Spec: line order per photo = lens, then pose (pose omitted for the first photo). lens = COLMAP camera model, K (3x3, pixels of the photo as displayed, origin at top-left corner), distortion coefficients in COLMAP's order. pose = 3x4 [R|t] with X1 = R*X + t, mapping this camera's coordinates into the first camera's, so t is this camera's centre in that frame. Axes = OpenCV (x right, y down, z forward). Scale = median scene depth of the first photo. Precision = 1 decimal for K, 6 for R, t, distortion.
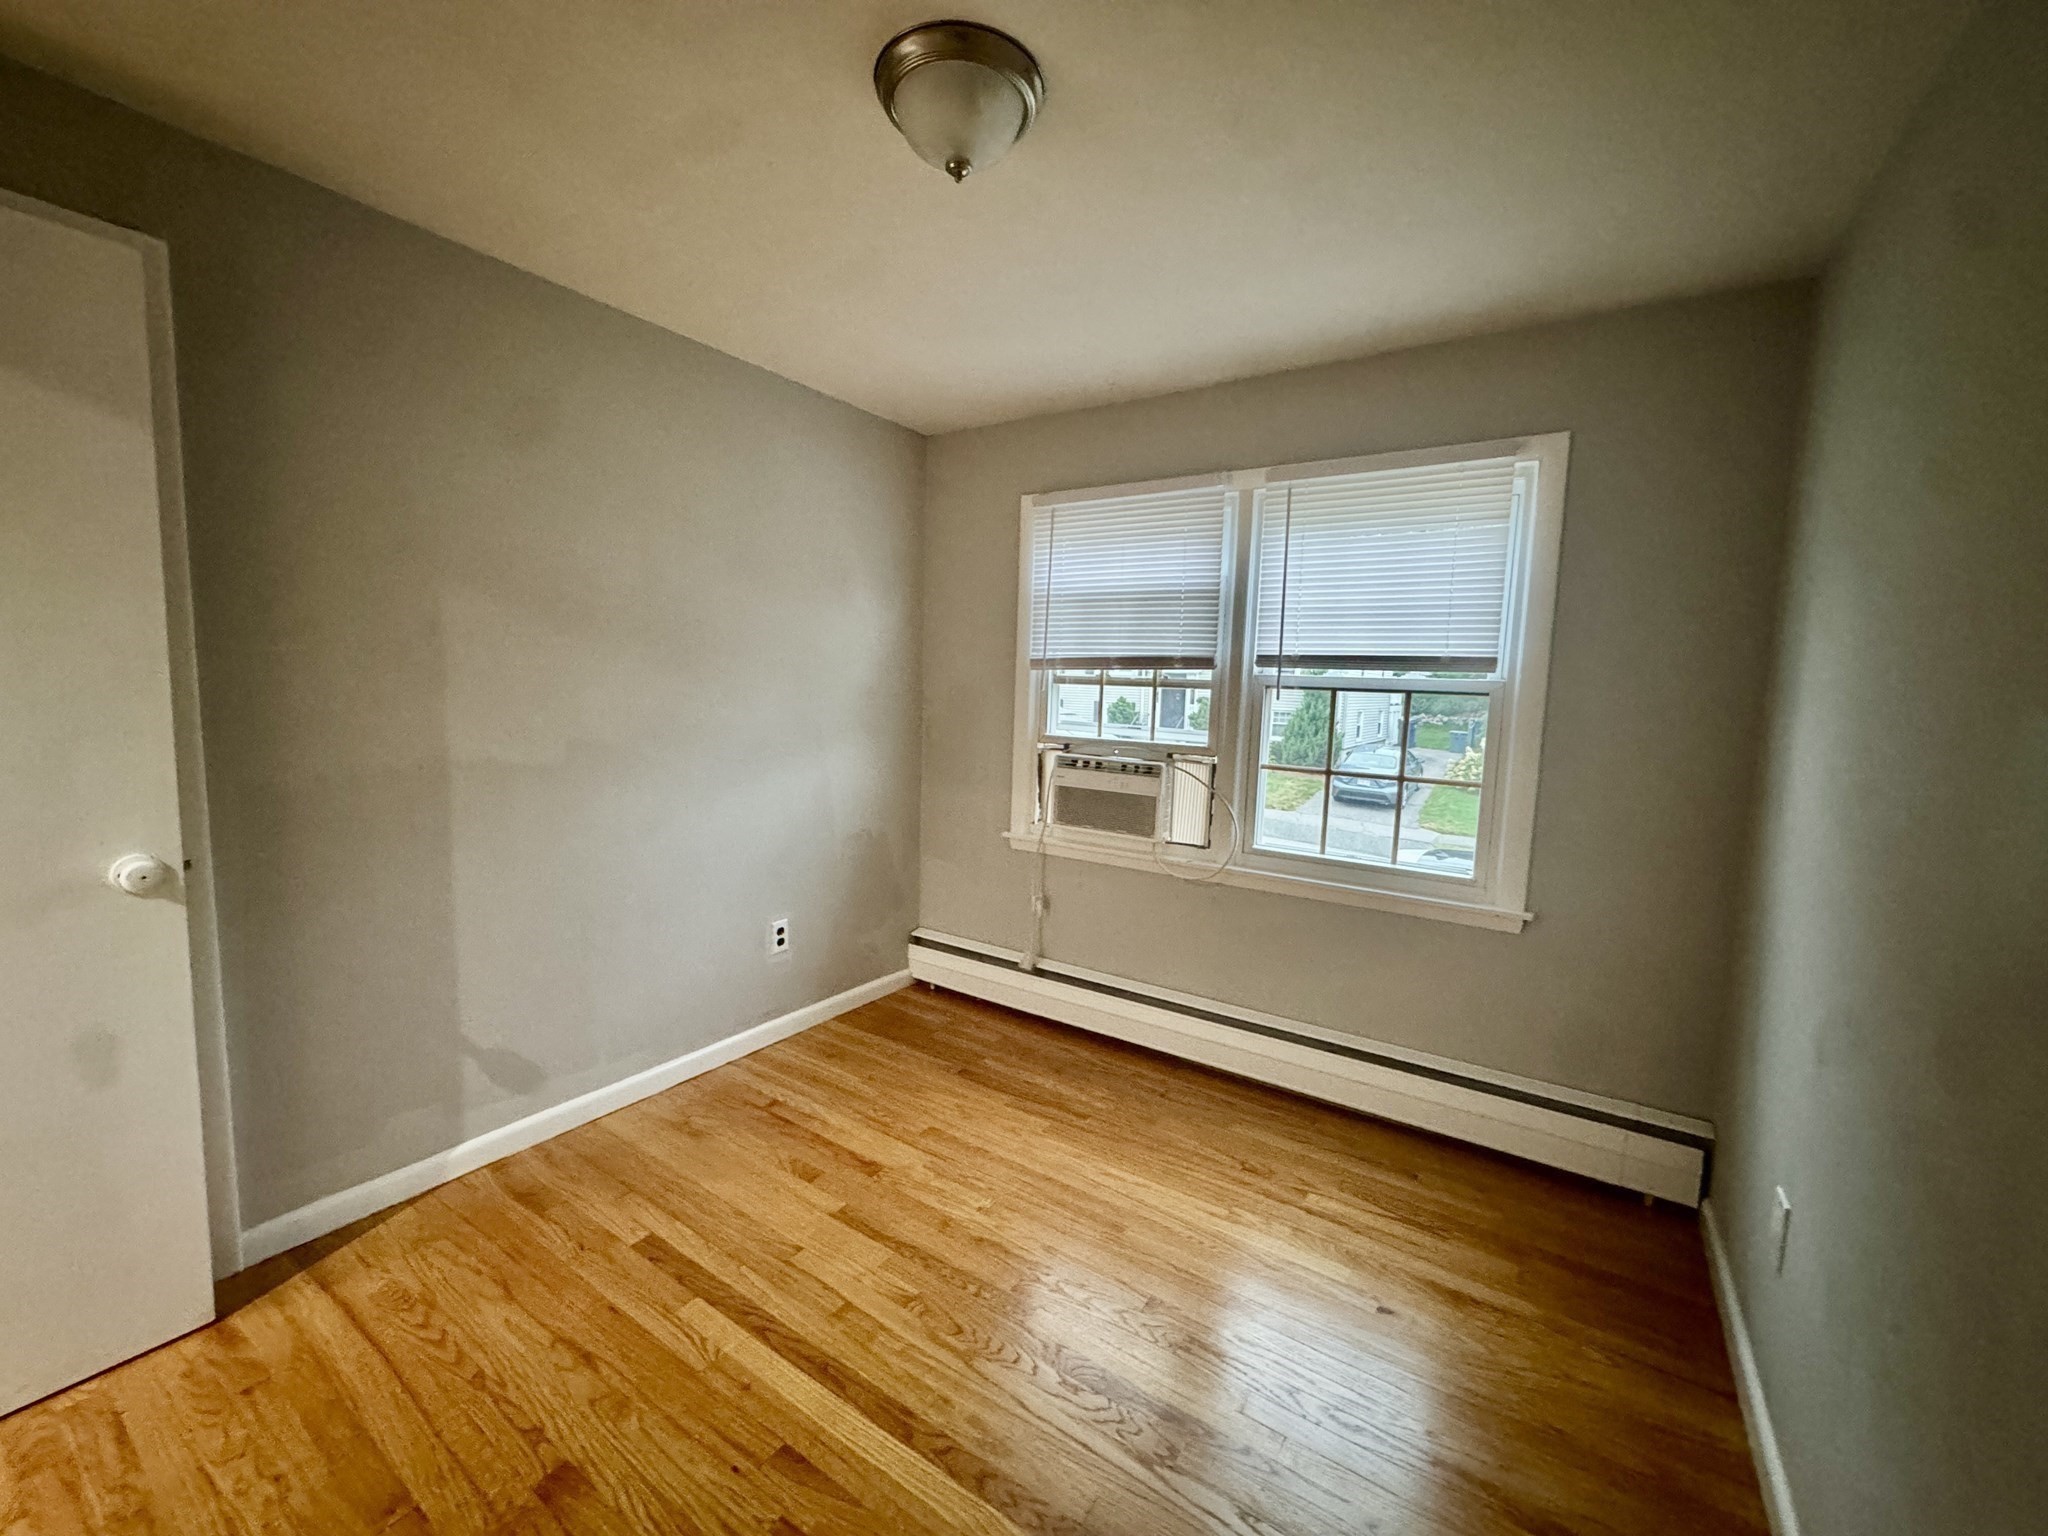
lens RADIAL K [[823.4, 0, 1024.0], [0, 823.4, 768.0], [0, 0, 1]] dist [0.000043, 0.000188]
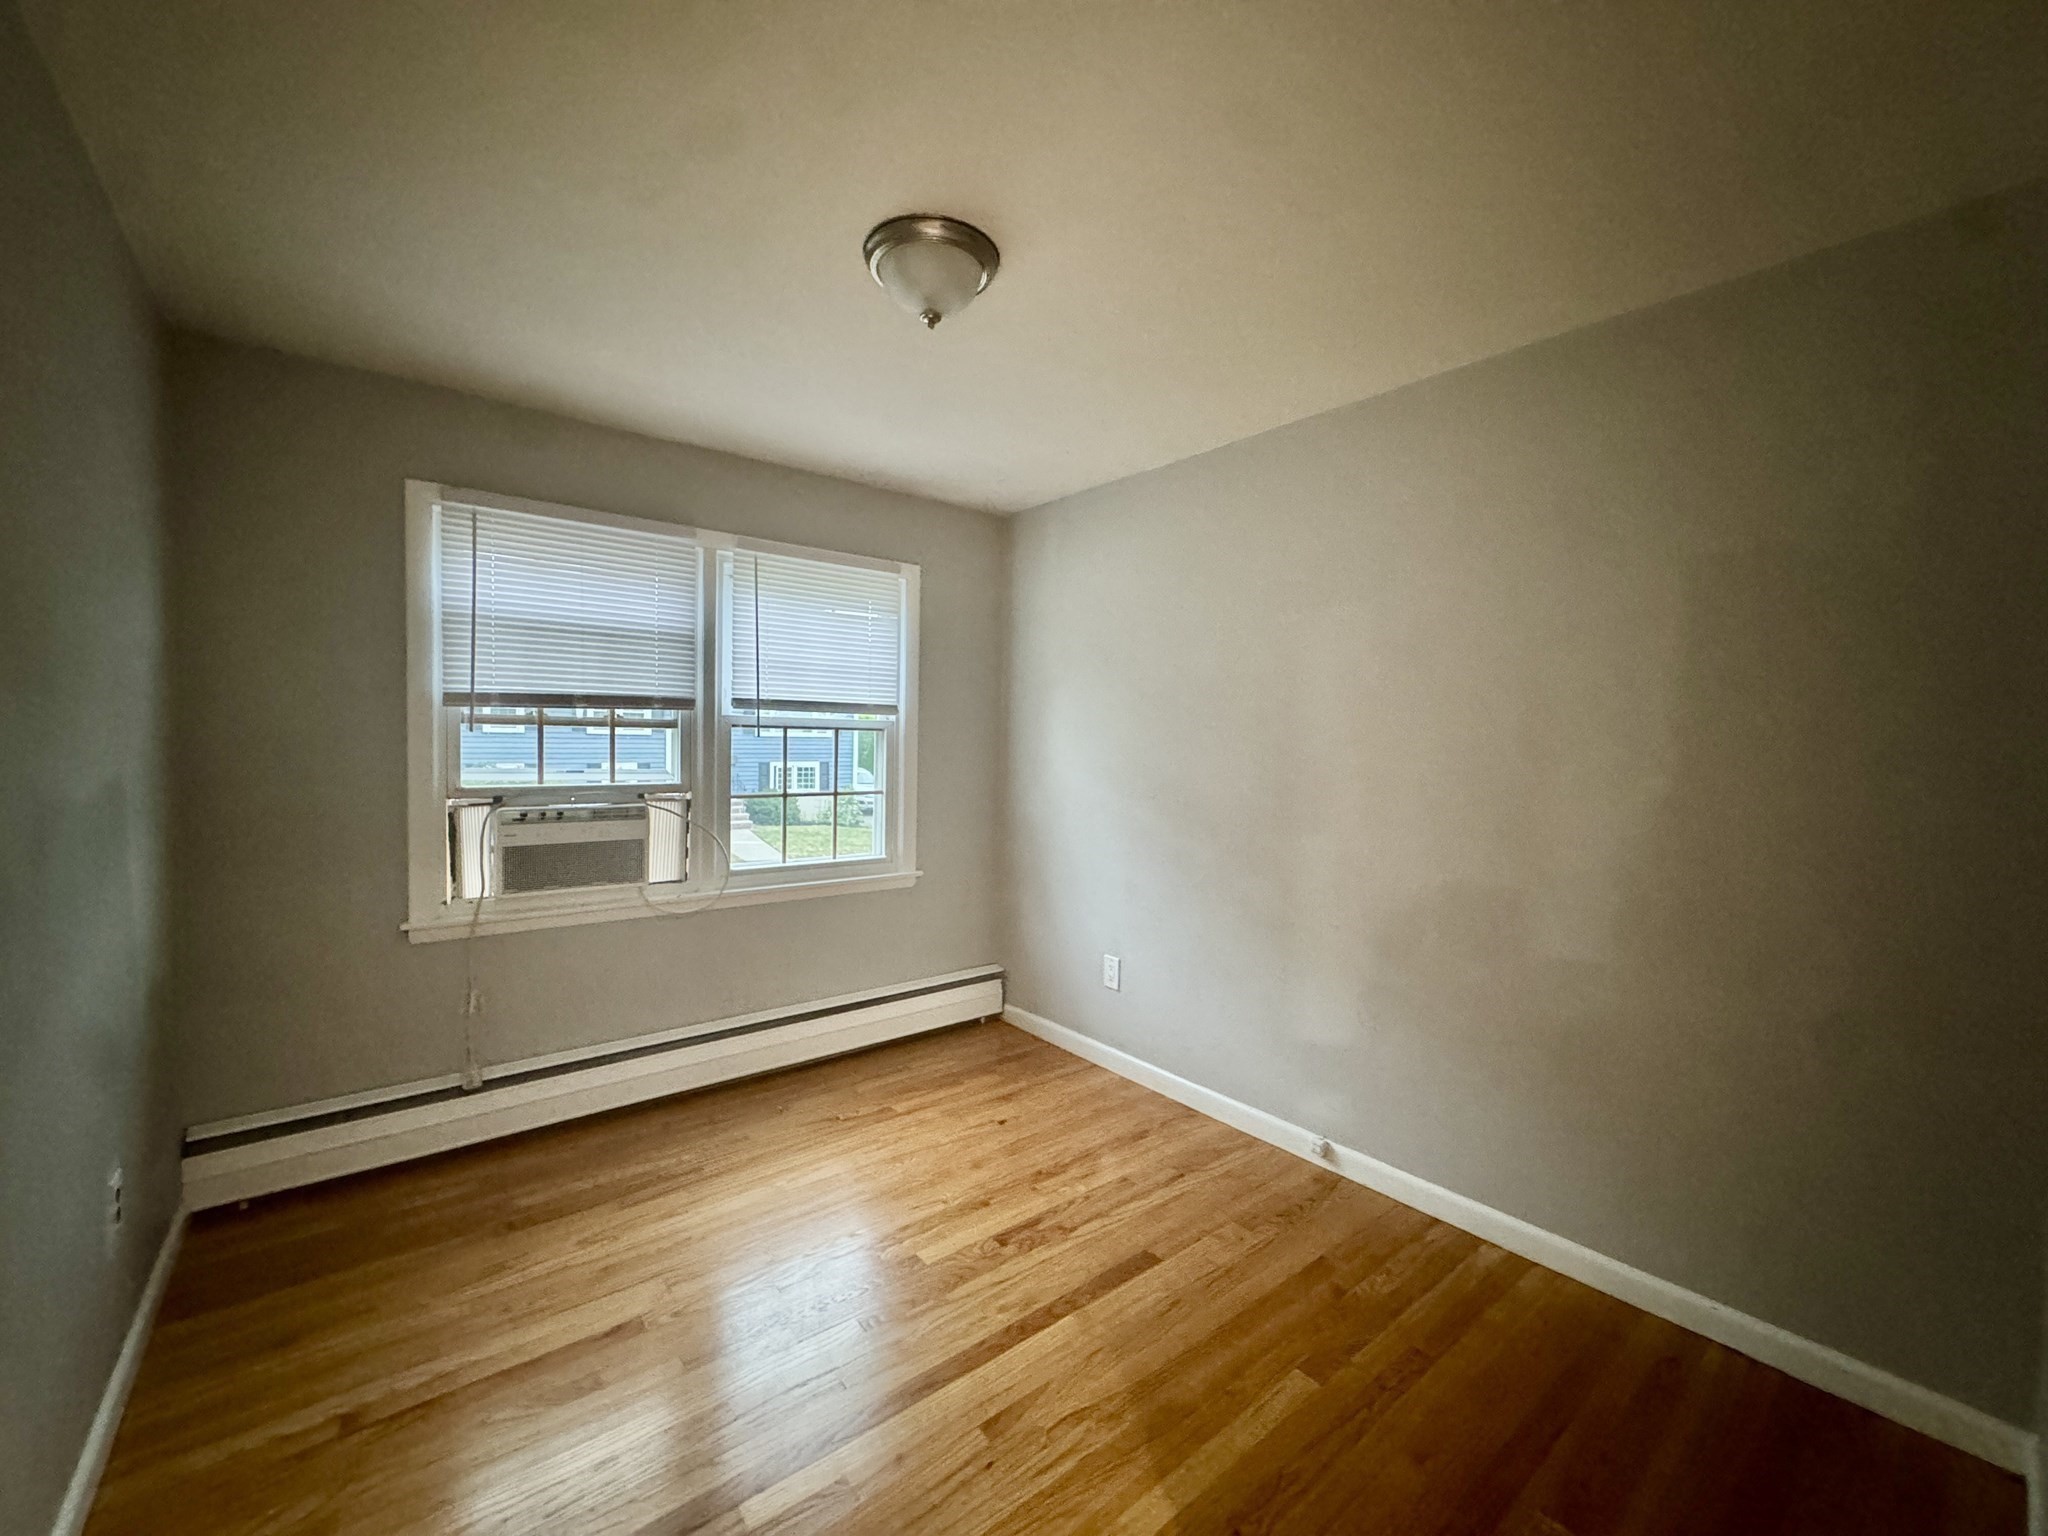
lens RADIAL K [[818.7, 0, 1022.7], [0, 818.7, 770.0], [0, 0, 1]] dist [-0.004681, 0.000327]
pose [[0.294378, -0.062706, 0.953630, -0.626614], [0.090049, 0.995226, 0.037644, -0.042545], [-0.951437, 0.074792, 0.298619, 0.276803]]
